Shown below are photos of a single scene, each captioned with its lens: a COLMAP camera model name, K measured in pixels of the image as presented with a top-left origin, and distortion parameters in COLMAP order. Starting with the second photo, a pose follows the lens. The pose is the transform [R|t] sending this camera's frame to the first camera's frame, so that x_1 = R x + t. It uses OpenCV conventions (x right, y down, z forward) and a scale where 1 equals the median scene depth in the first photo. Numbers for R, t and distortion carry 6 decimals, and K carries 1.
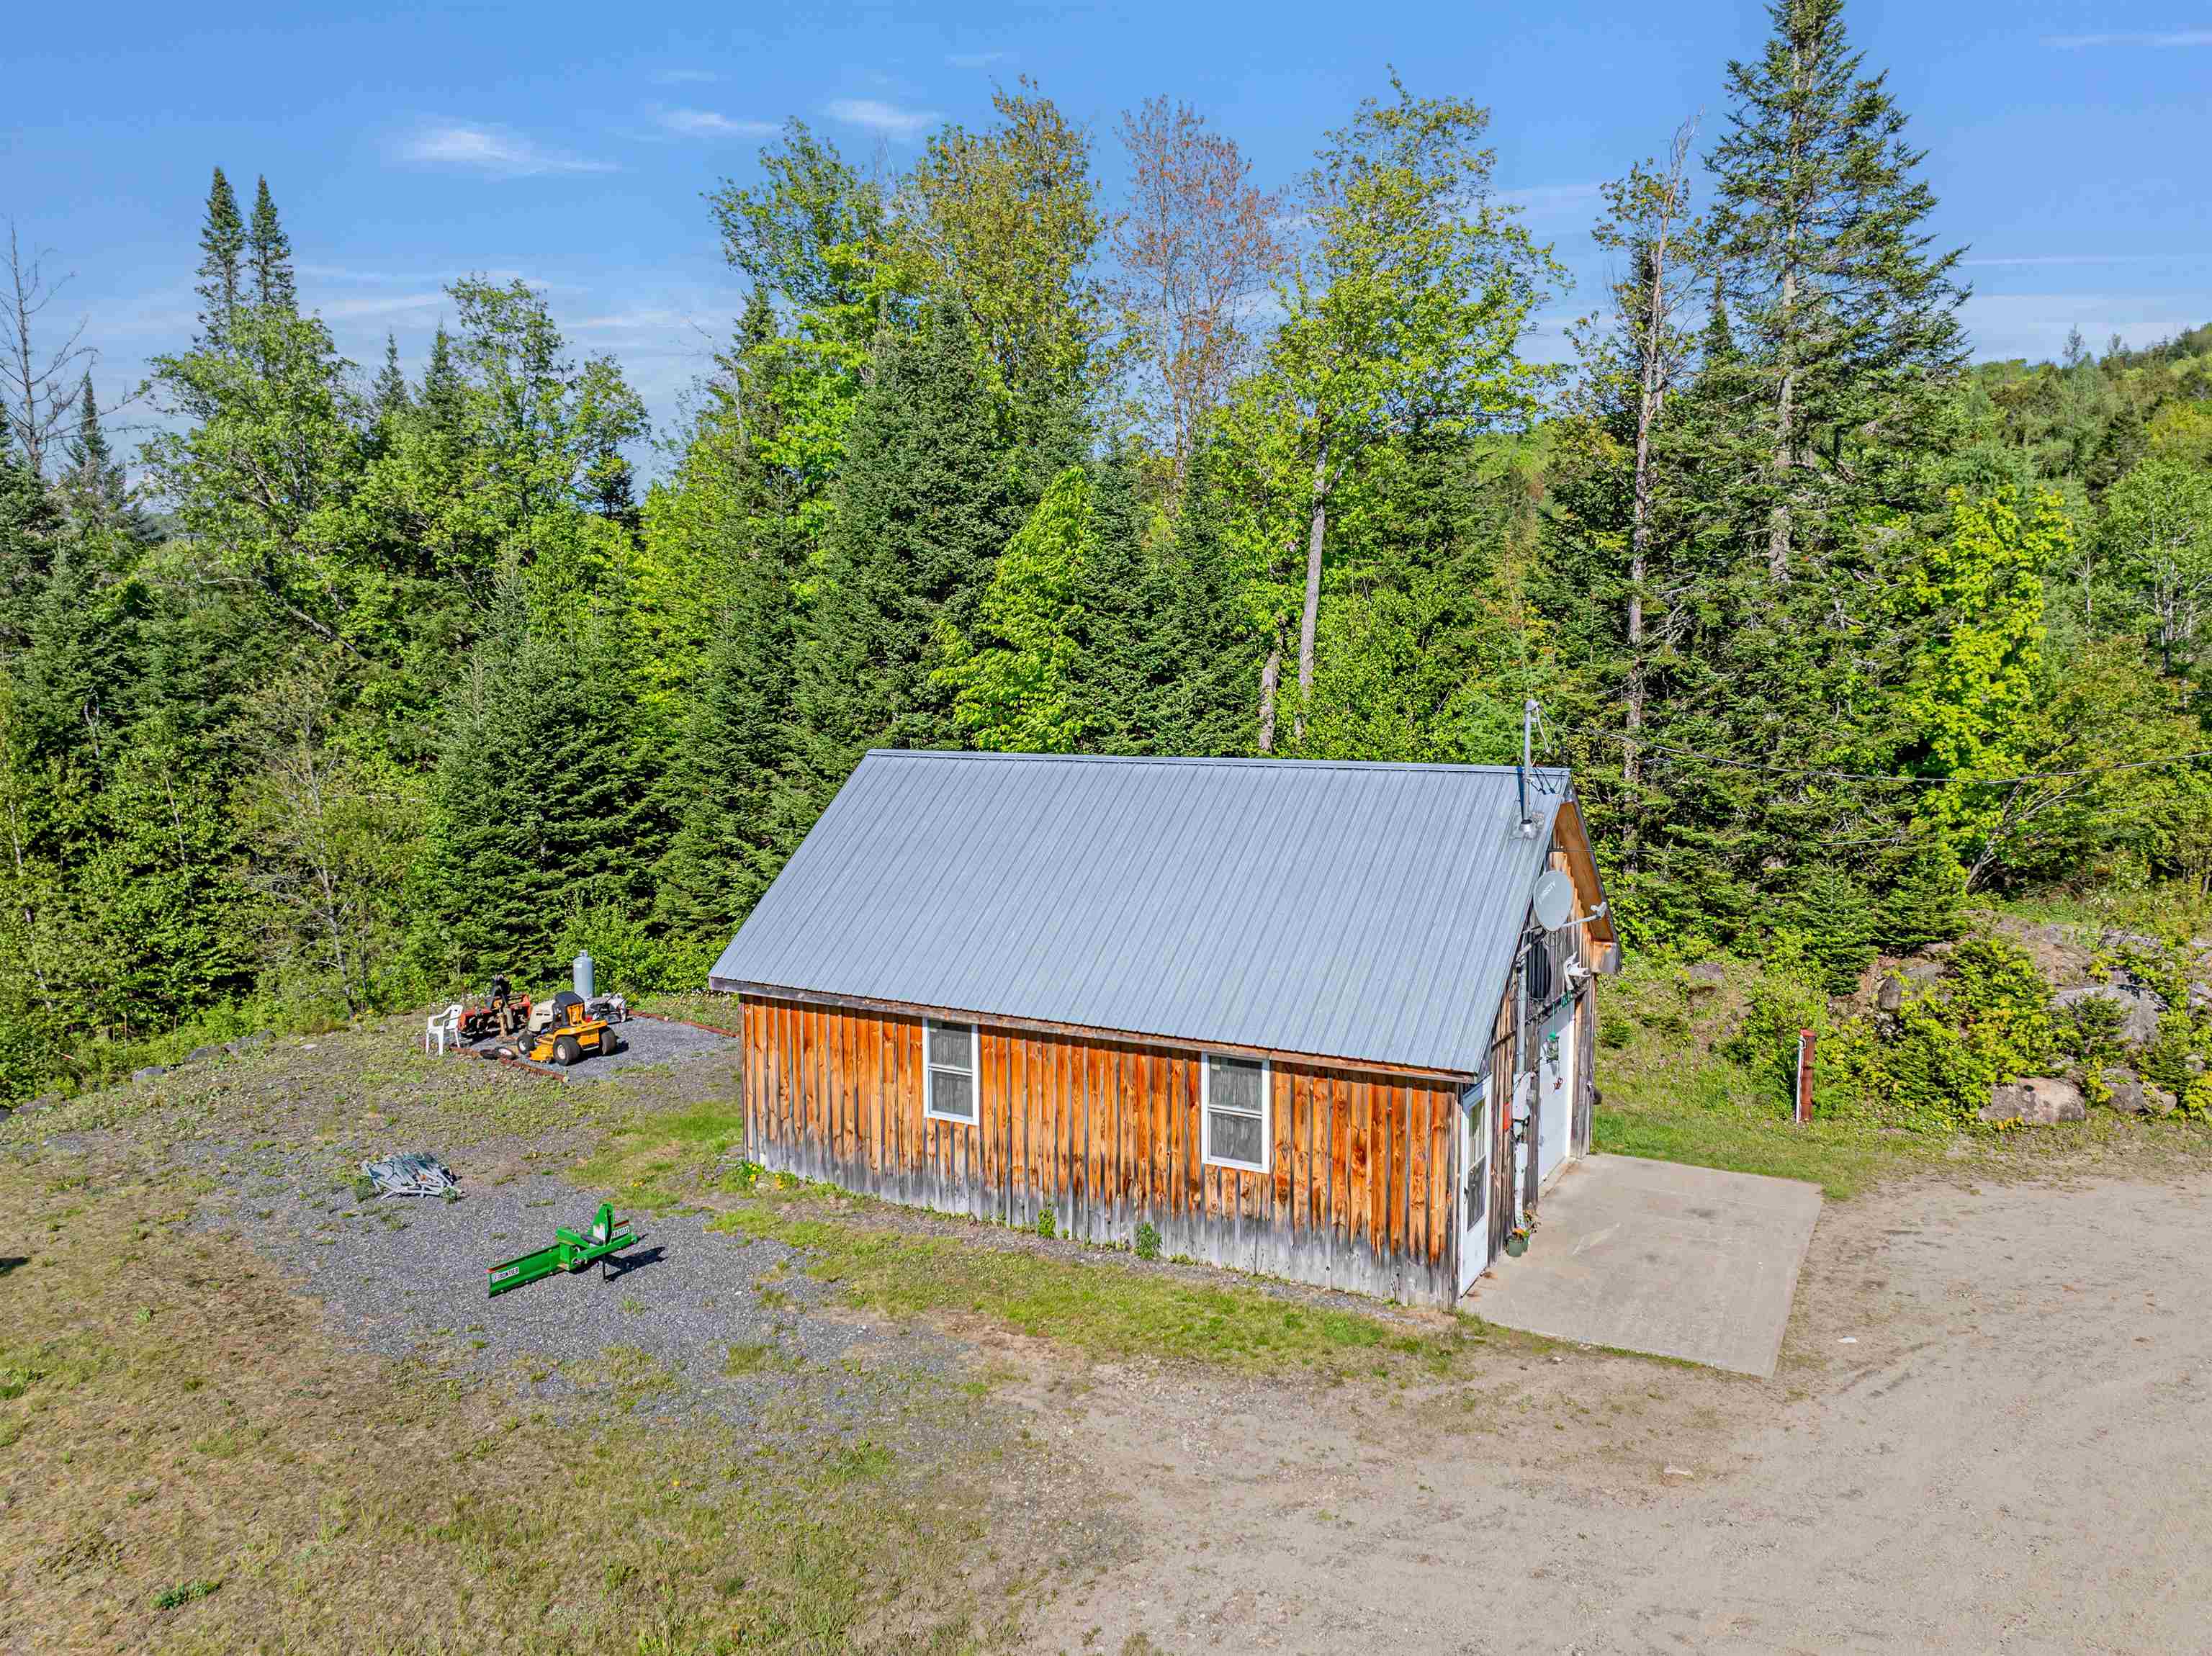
lens RADIAL K [[1553.3, 0, 1115.2], [0, 1553.3, 842.7], [0, 0, 1]] dist [-0.044064, 0.016115]
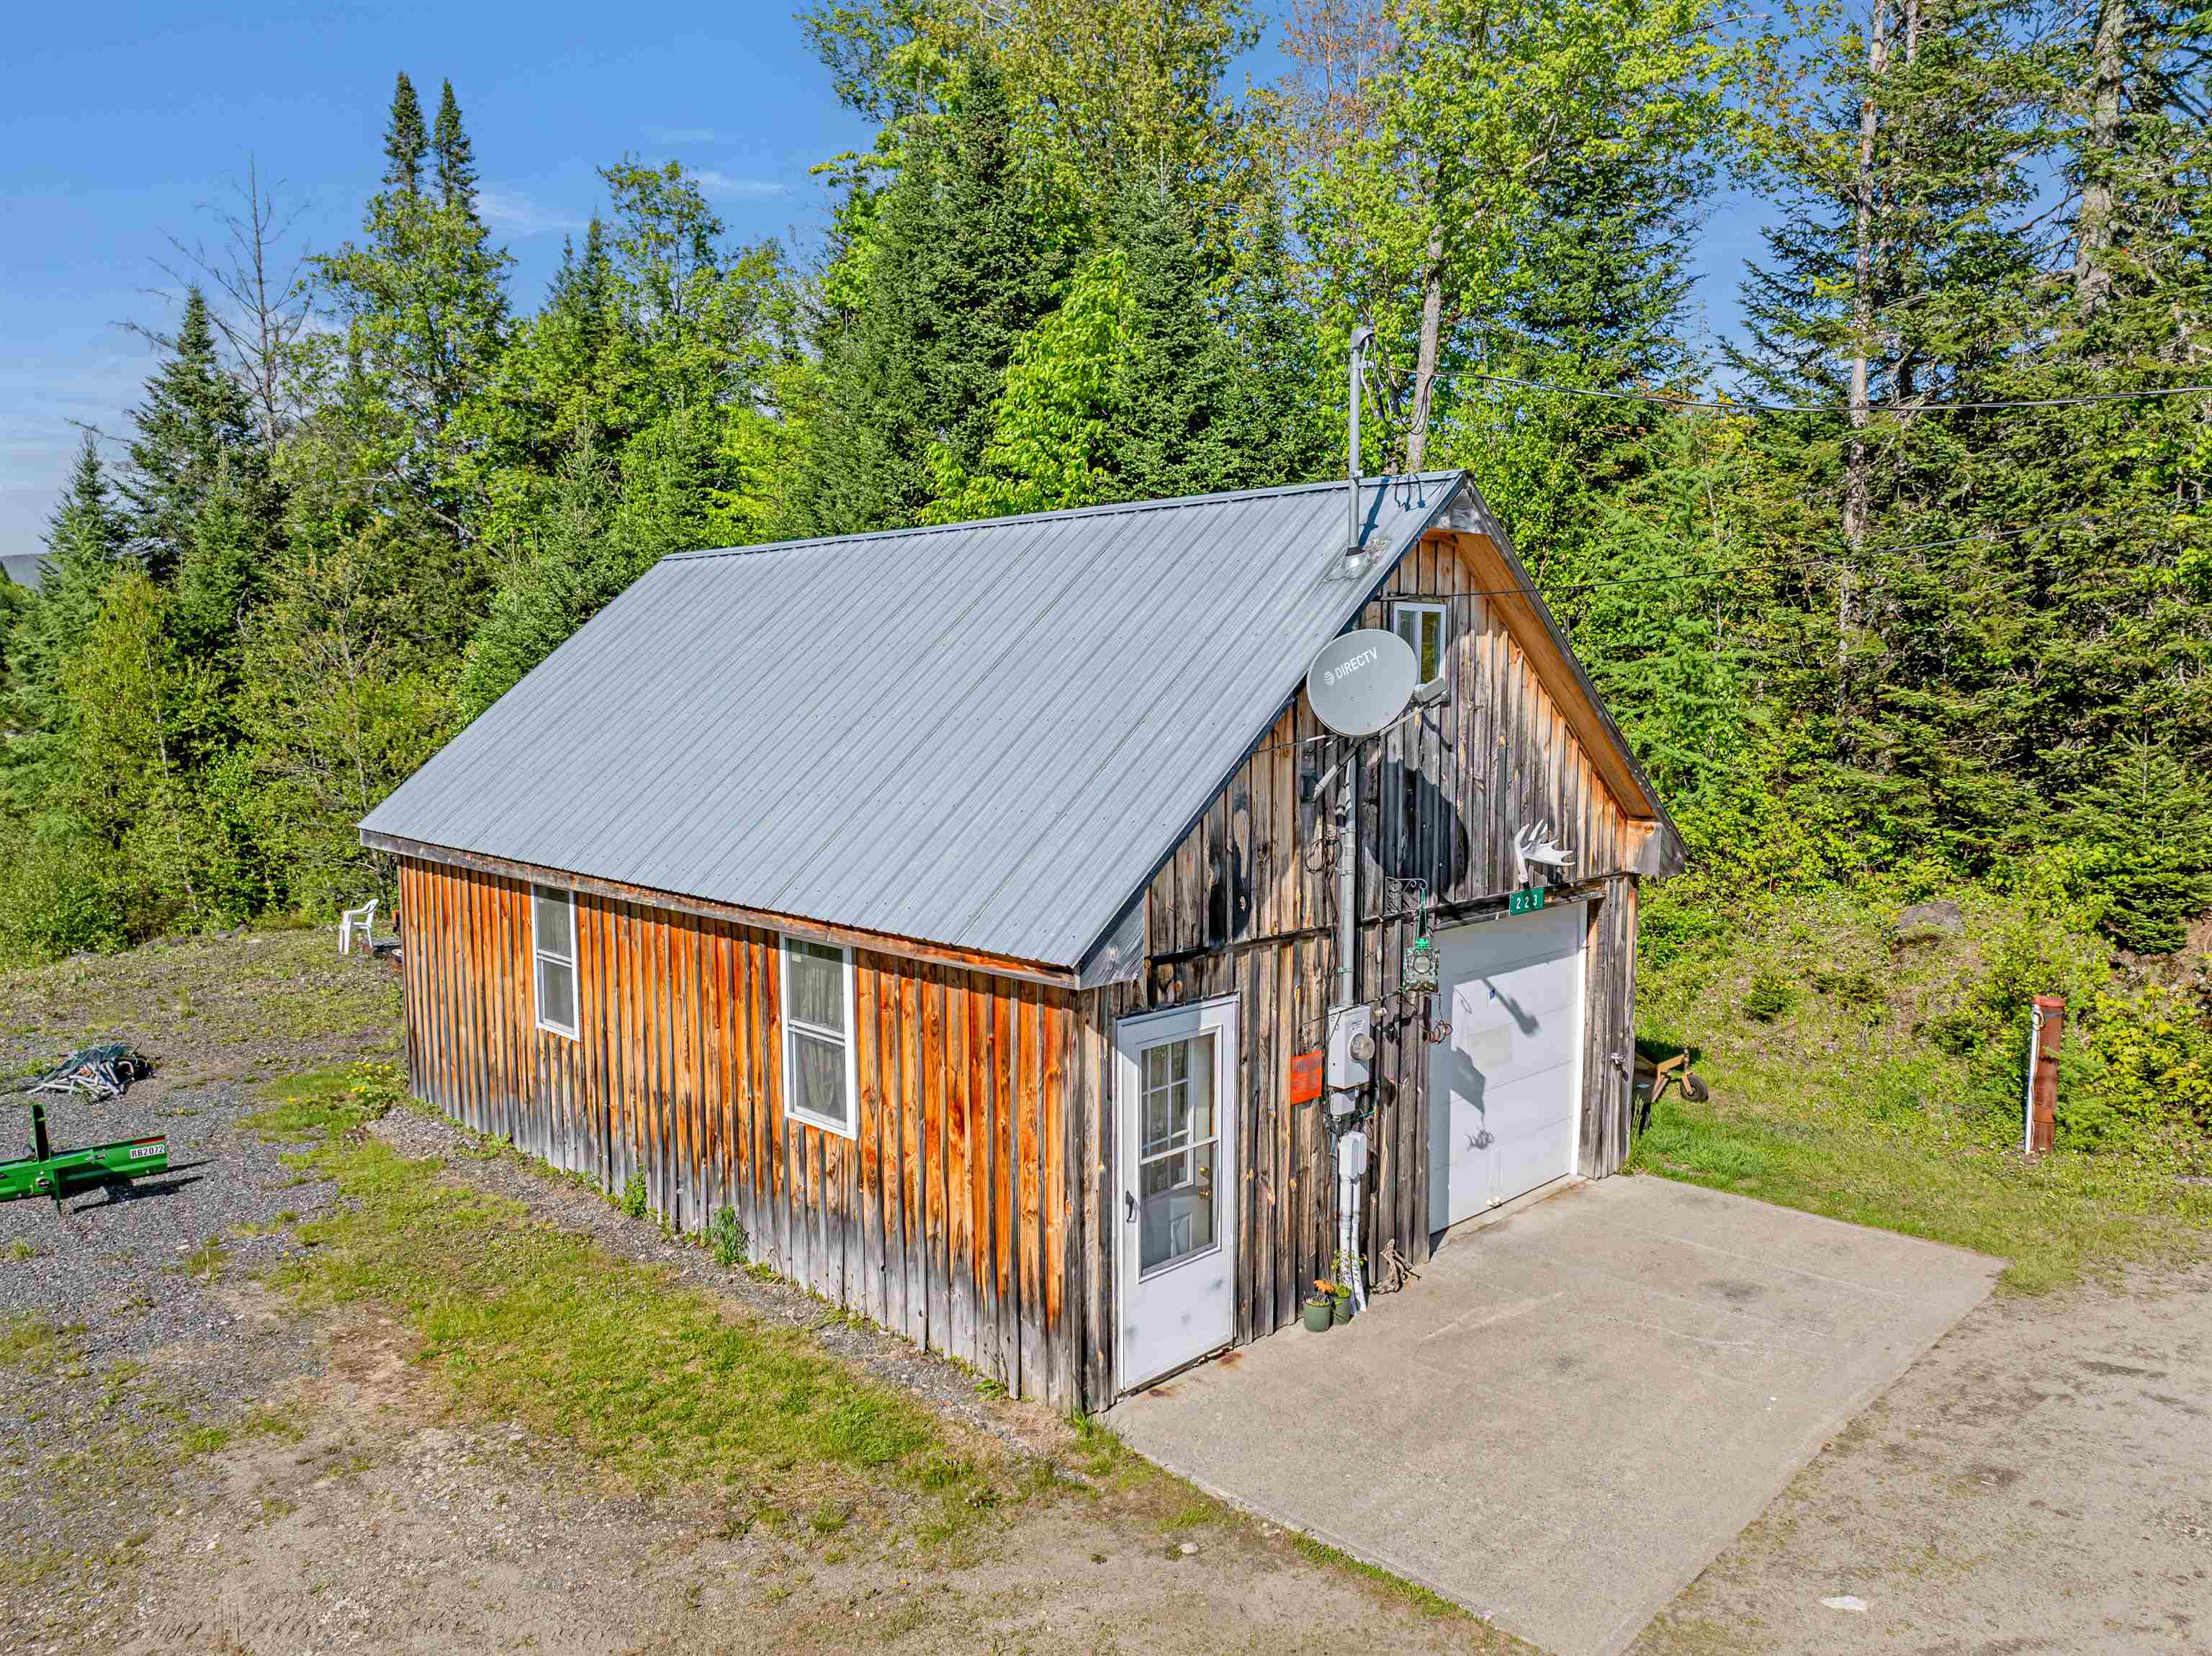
lens RADIAL K [[1553.3, 0, 1102.7], [0, 1553.3, 848.3], [0, 0, 1]] dist [-0.044064, 0.016115]
pose [[0.961654, 0.031318, -0.272471, 0.306480], [-0.029837, 0.999509, 0.009578, 0.083191], [0.272637, -0.001081, 0.962116, 0.405576]]
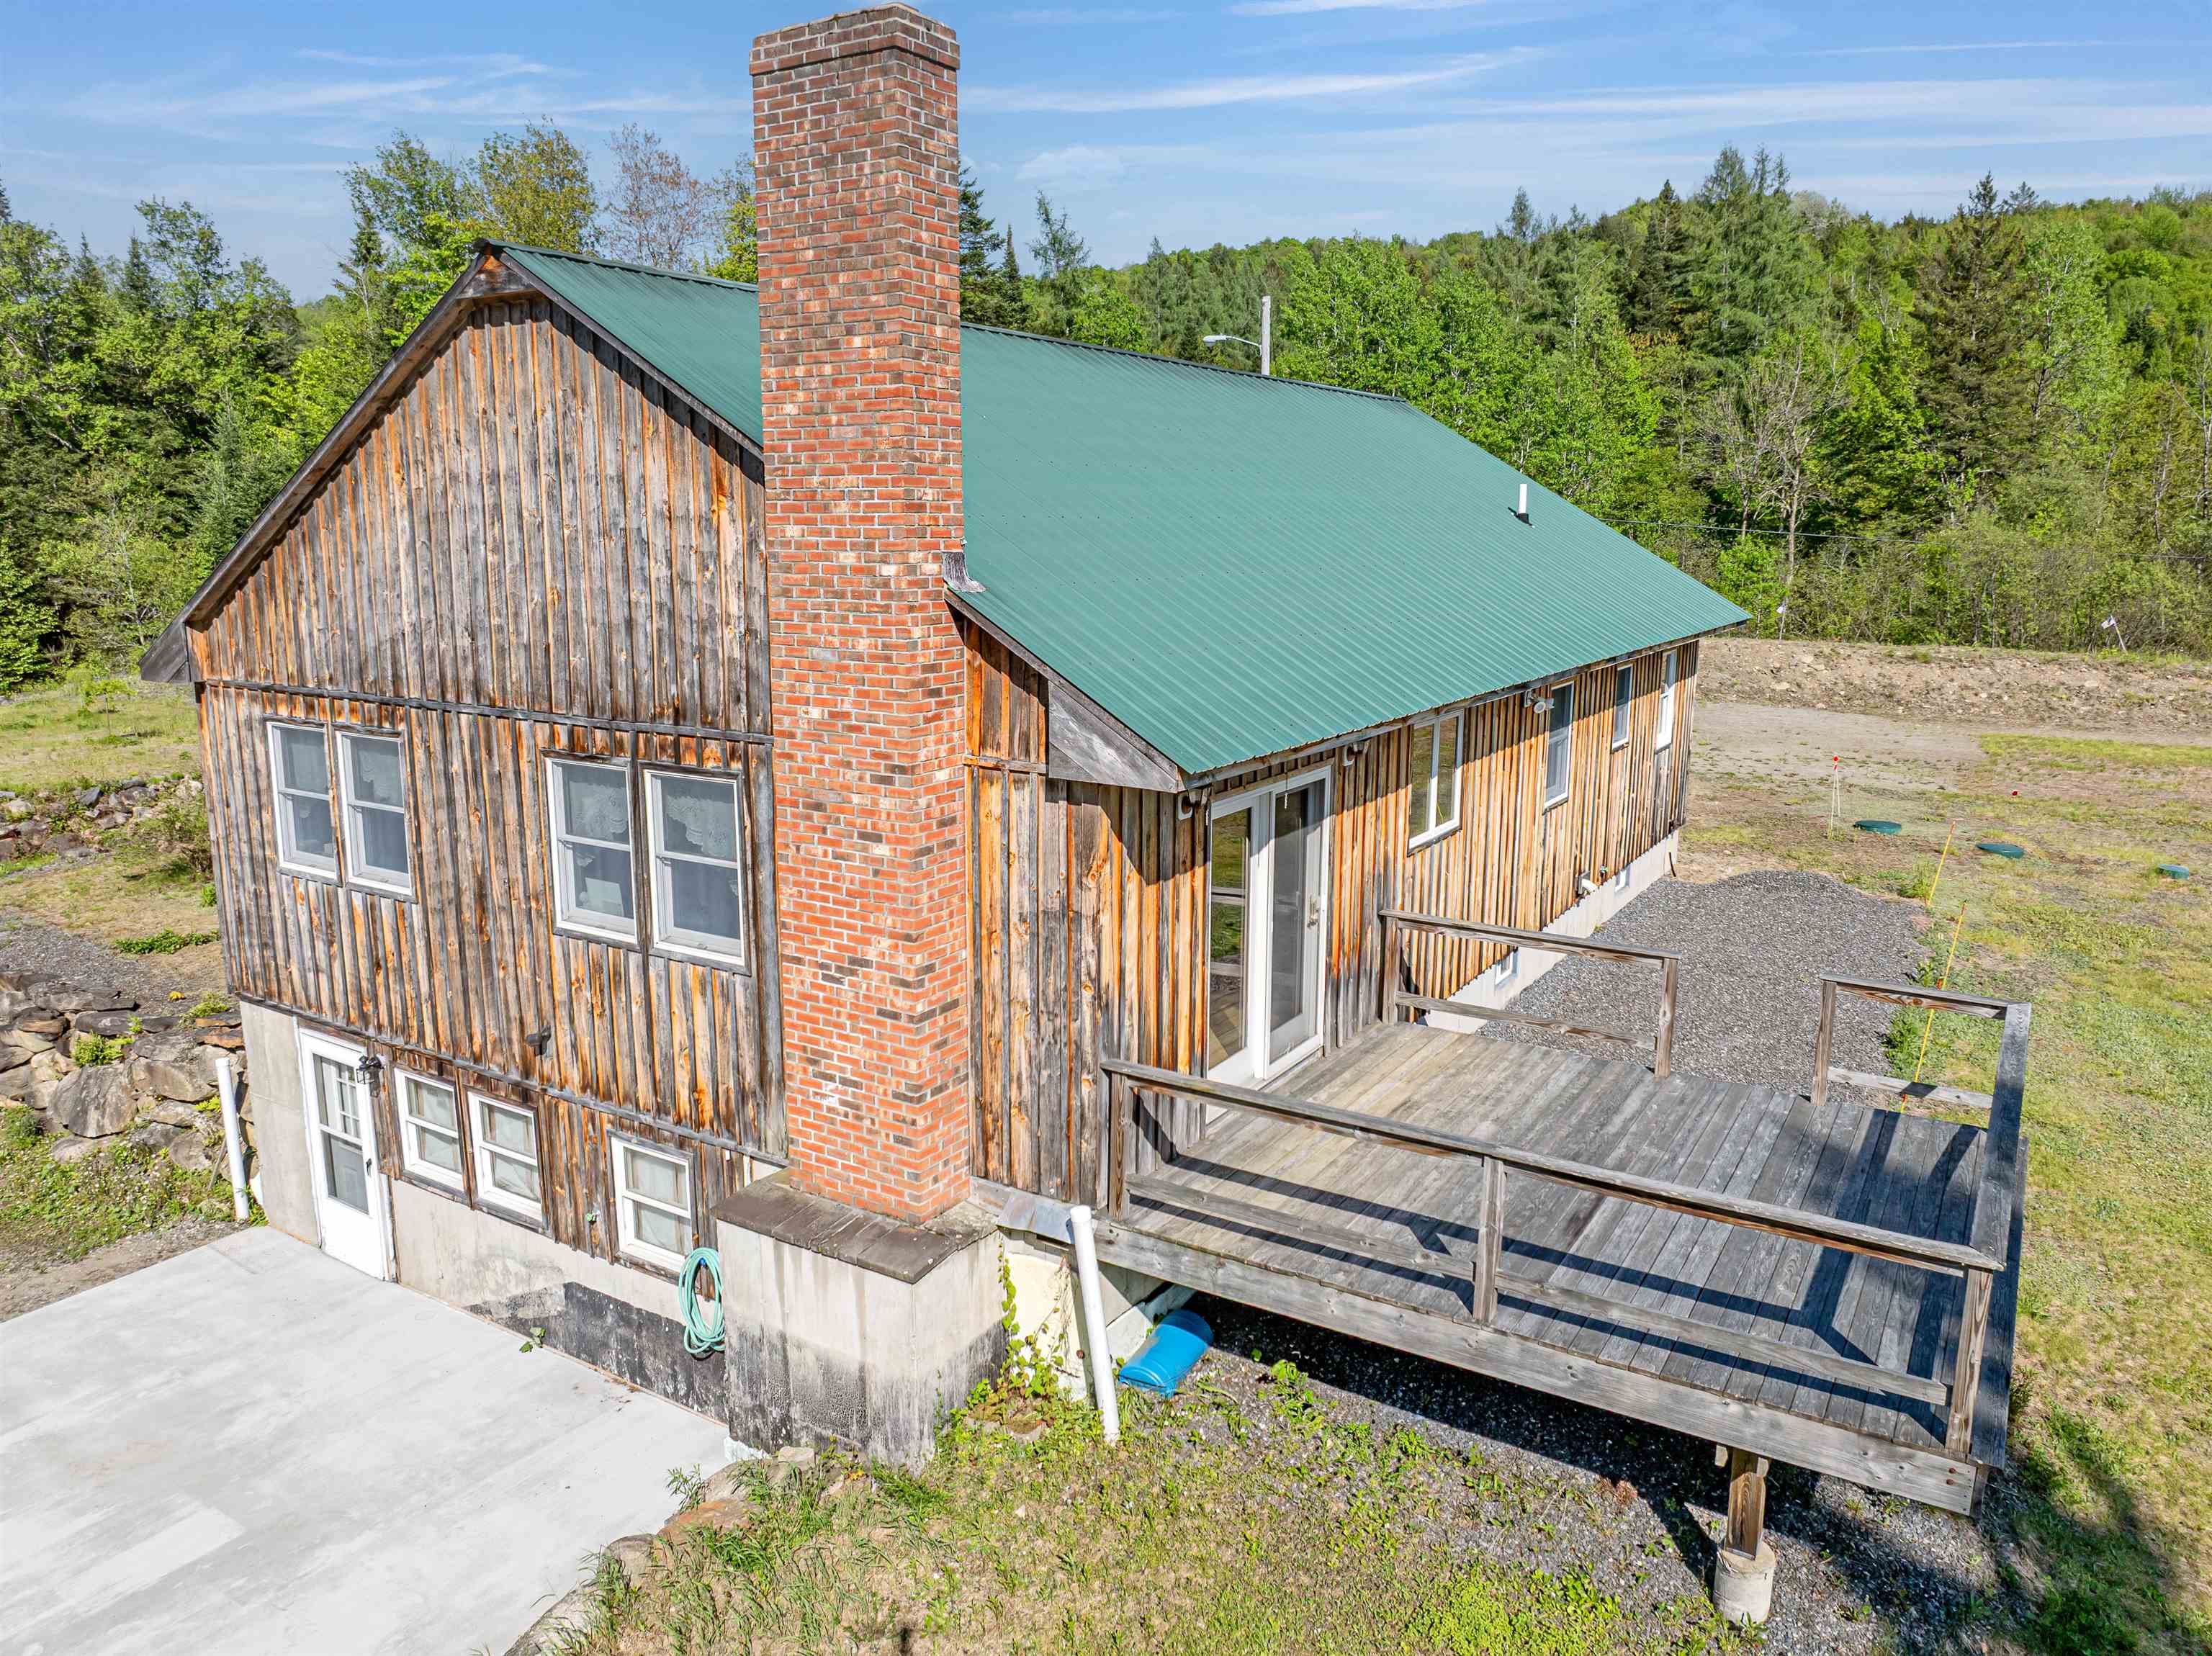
lens RADIAL K [[1553.3, 0, 1120.0], [0, 1553.3, 834.1], [0, 0, 1]] dist [-0.044064, 0.016115]
pose [[0.963413, -0.048732, 0.263554, 0.128030], [0.023254, 0.994822, 0.098940, 0.254564], [-0.267011, -0.089191, 0.959557, -1.604838]]
